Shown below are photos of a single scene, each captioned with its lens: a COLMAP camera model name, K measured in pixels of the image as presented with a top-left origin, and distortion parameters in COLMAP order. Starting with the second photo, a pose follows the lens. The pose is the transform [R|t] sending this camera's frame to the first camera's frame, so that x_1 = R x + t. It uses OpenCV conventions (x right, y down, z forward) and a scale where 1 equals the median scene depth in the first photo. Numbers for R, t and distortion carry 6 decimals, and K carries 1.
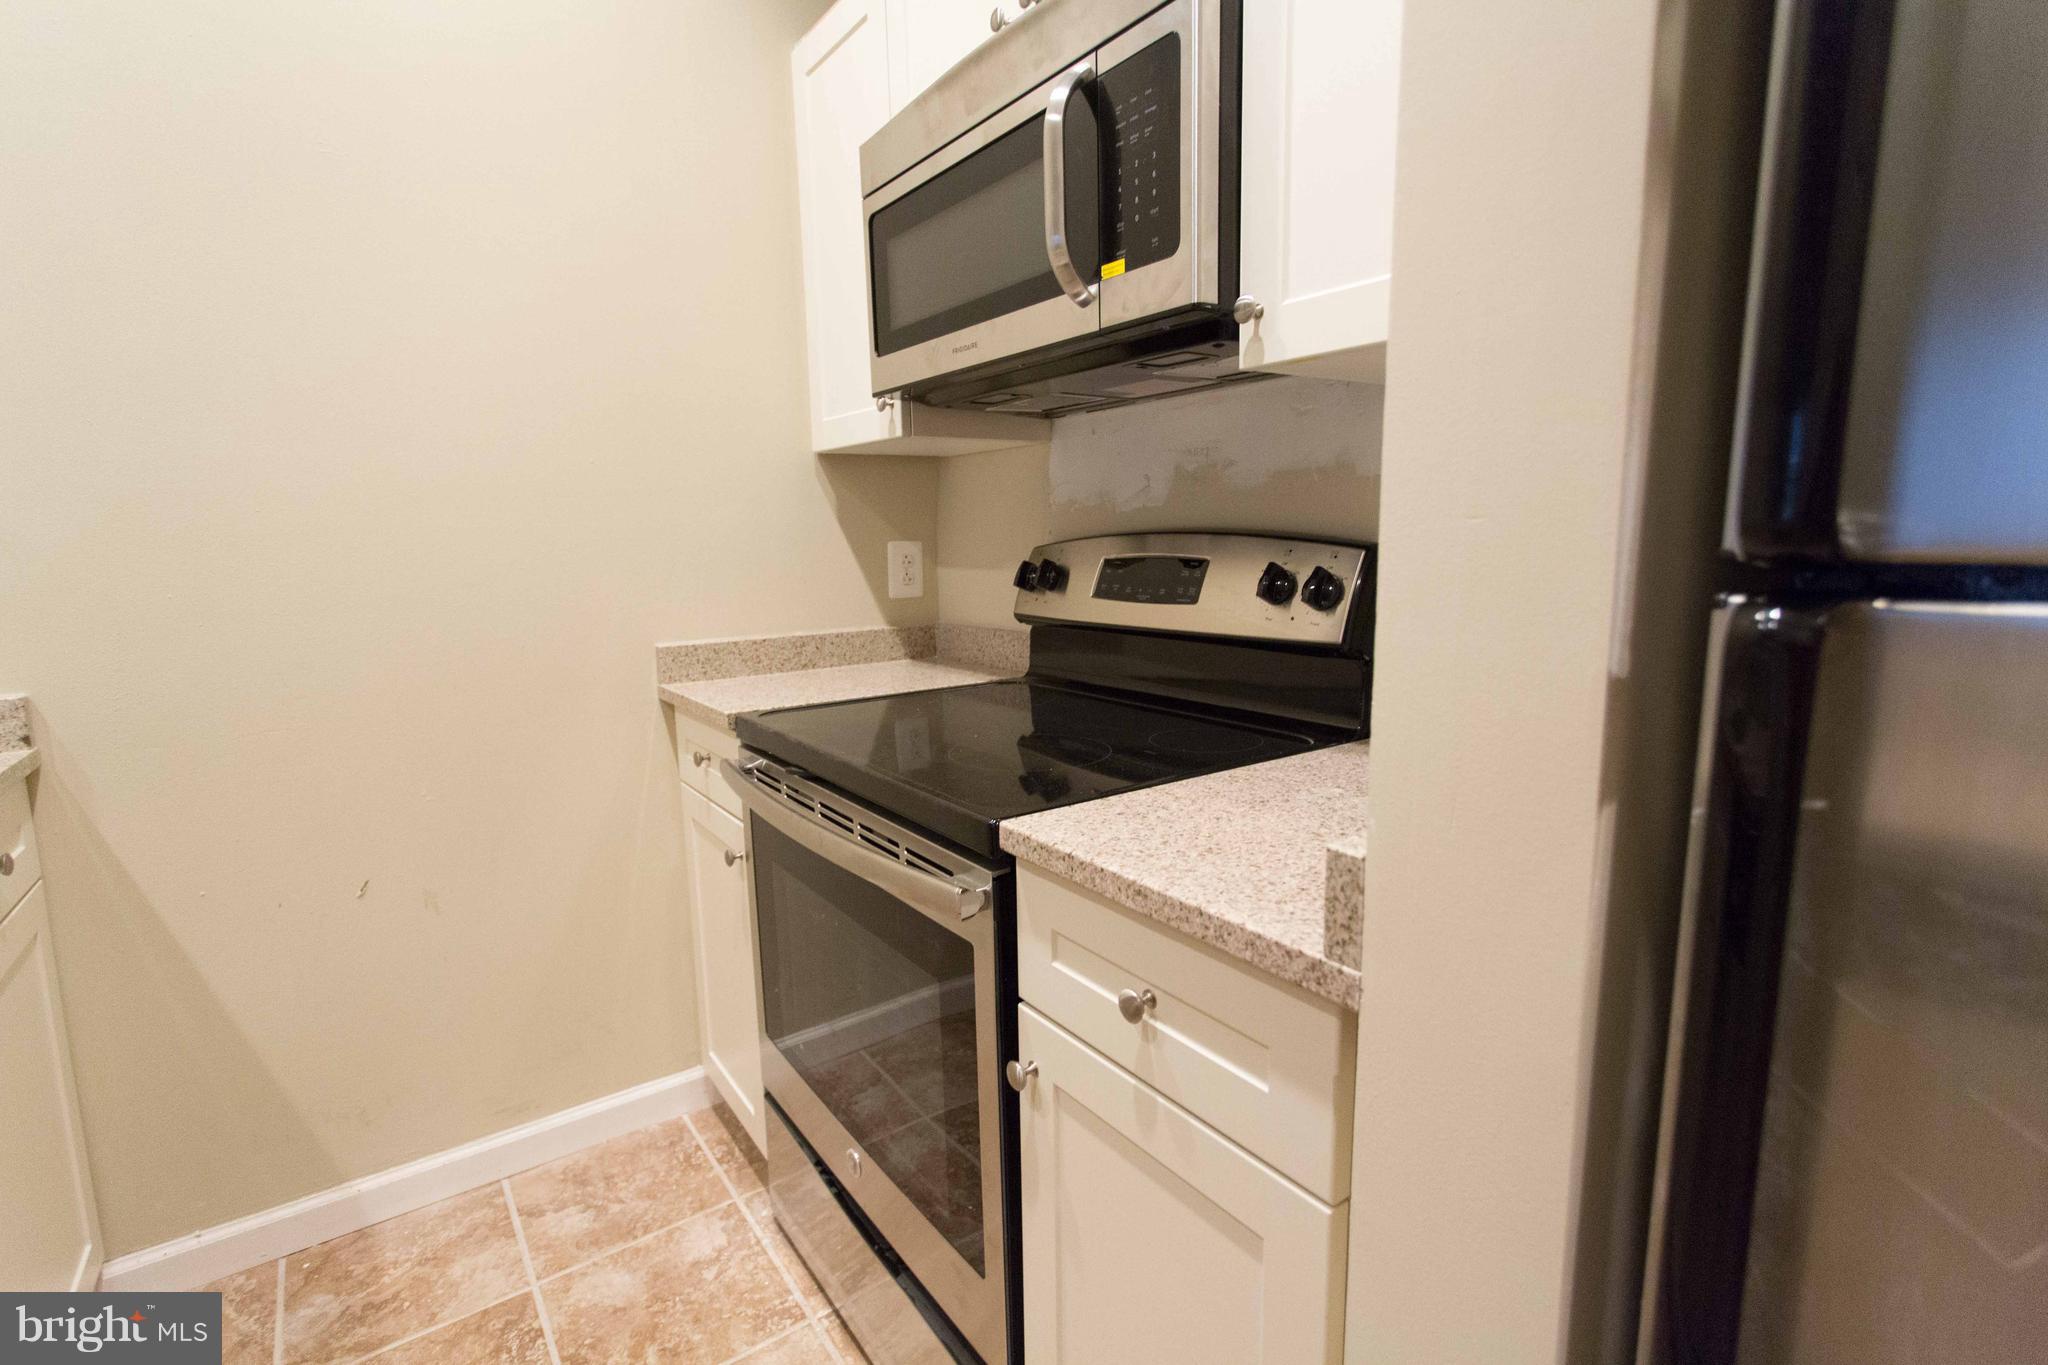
lens RADIAL K [[970.5, 0, 1024.0], [0, 970.5, 682.5], [0, 0, 1]] dist [0.000833, -0.001078]
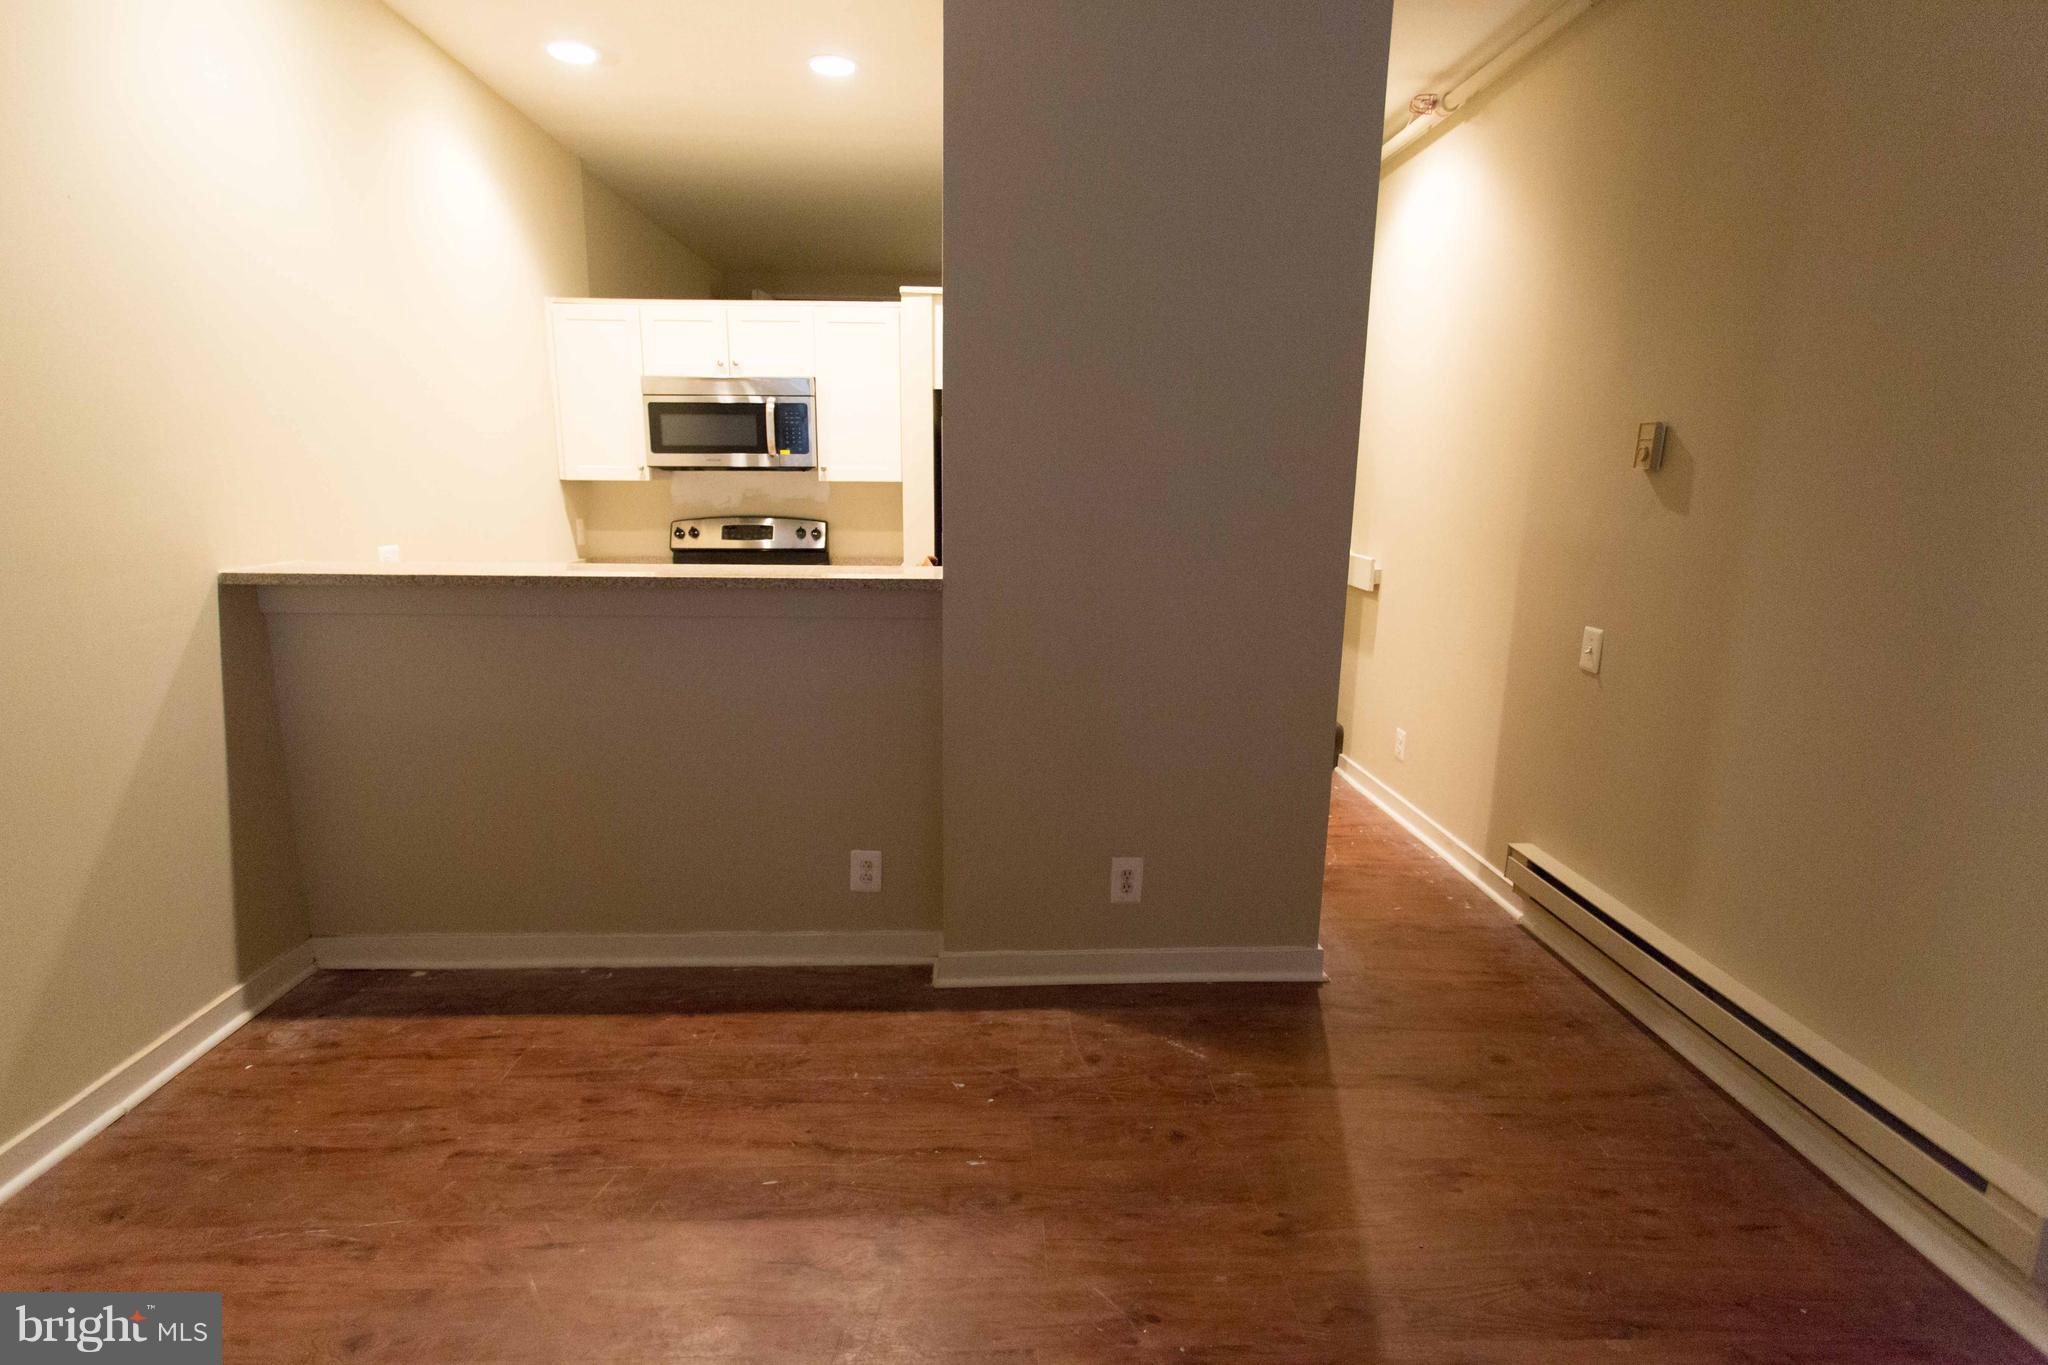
lens RADIAL K [[970.5, 0, 1024.0], [0, 970.5, 682.5], [0, 0, 1]] dist [0.000833, -0.001078]
pose [[0.542325, -0.154898, 0.825767, -1.959615], [0.113165, 0.987369, 0.110891, 0.116436], [-0.832513, 0.033309, 0.553004, -1.366397]]
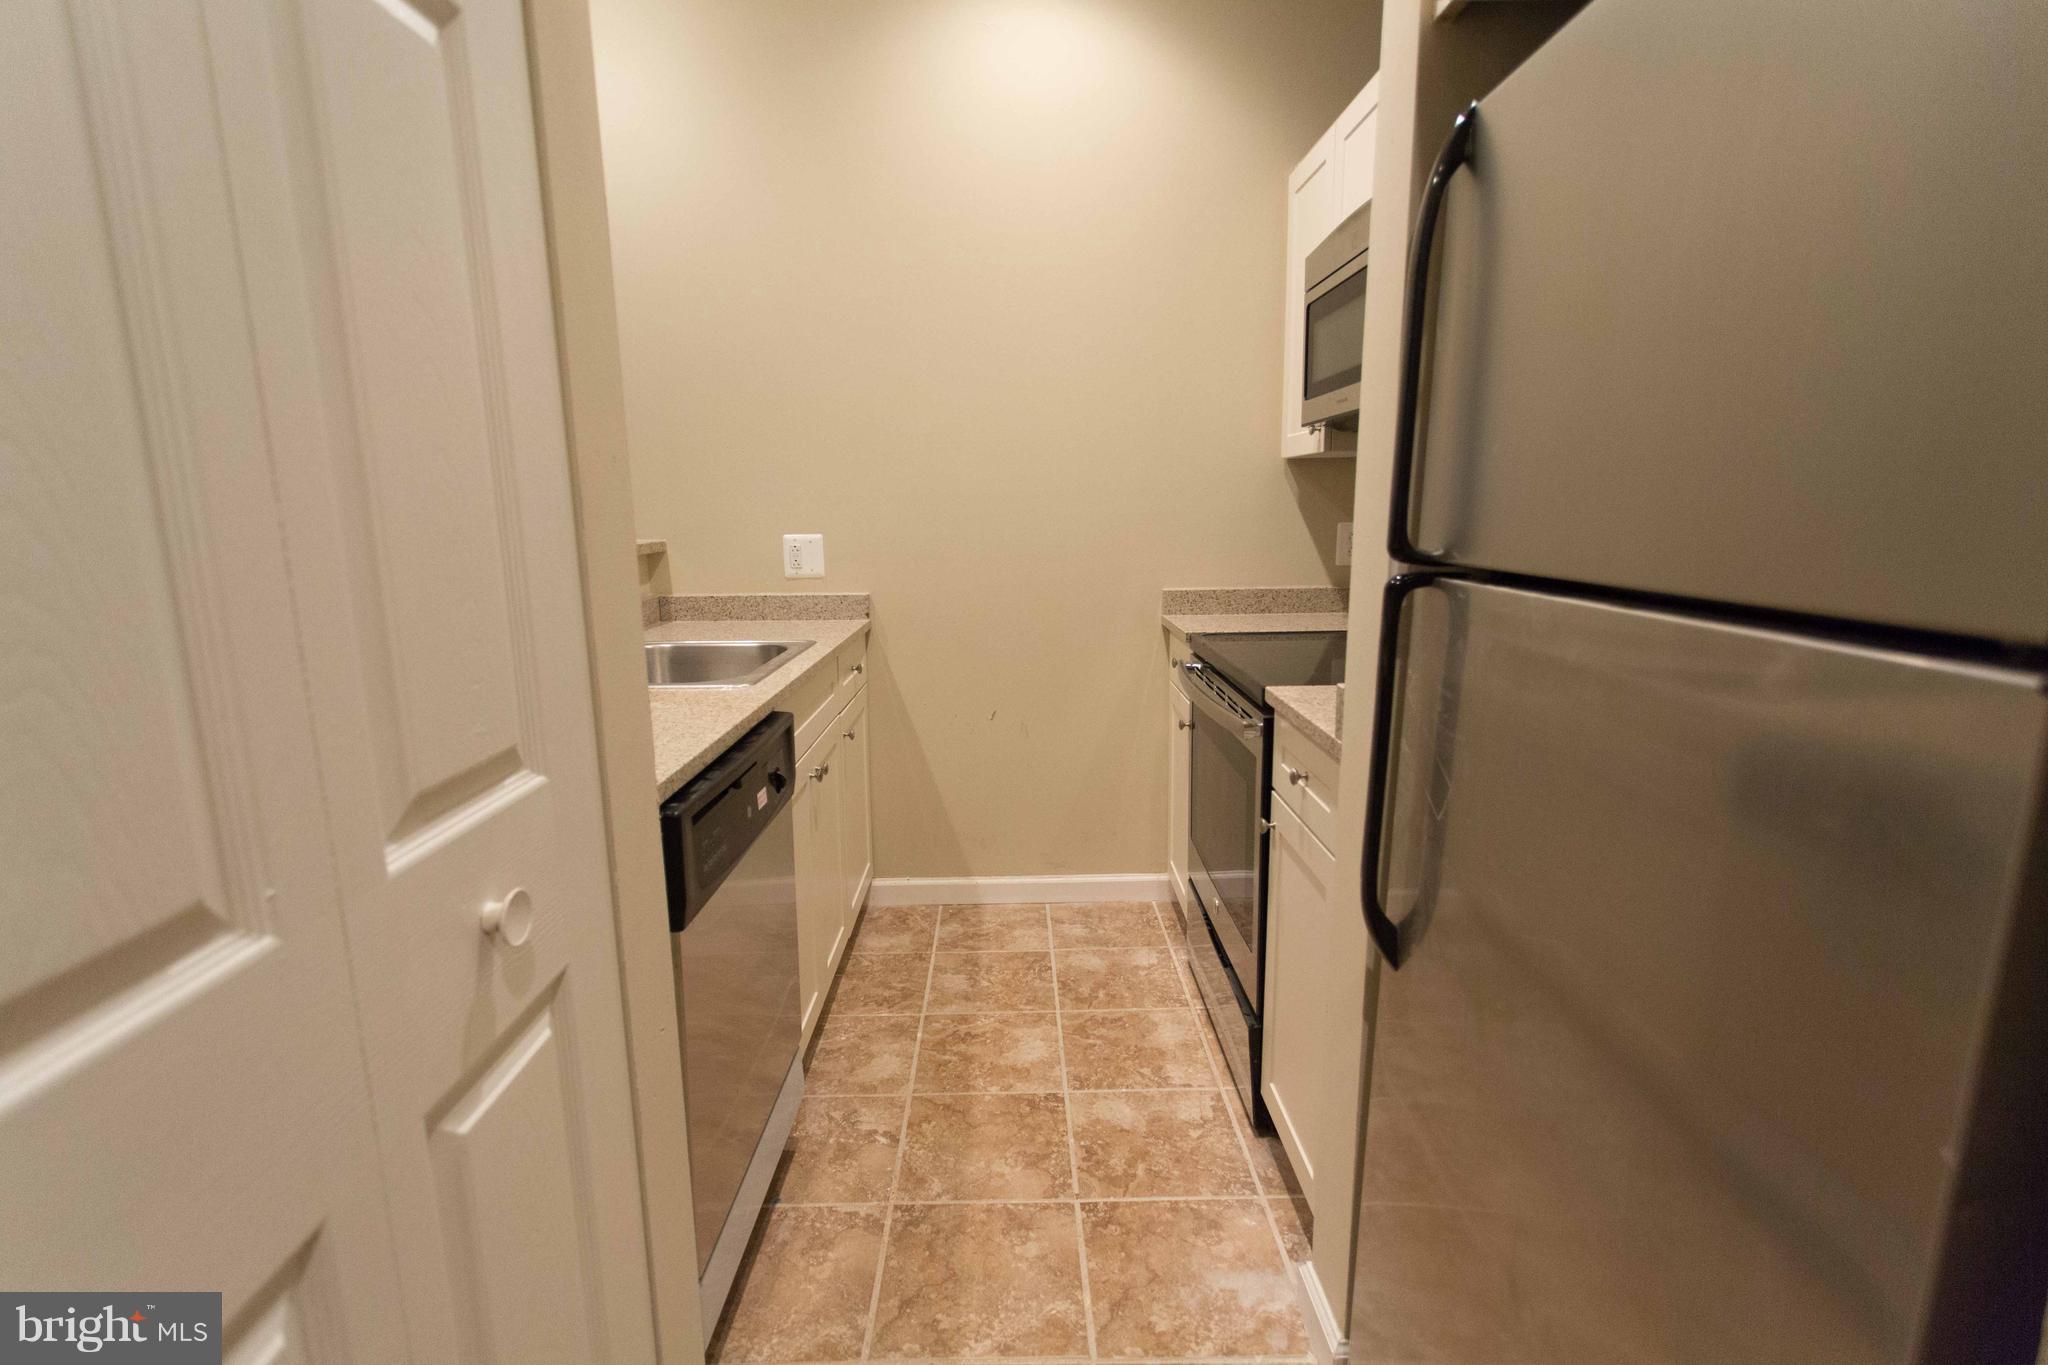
lens RADIAL K [[970.5, 0, 1024.0], [0, 970.5, 682.5], [0, 0, 1]] dist [0.000833, -0.001078]
pose [[0.822850, 0.109138, -0.557679, 0.366555], [-0.088291, 0.994020, 0.064258, 0.033727], [0.561357, -0.003637, 0.827566, -0.460519]]
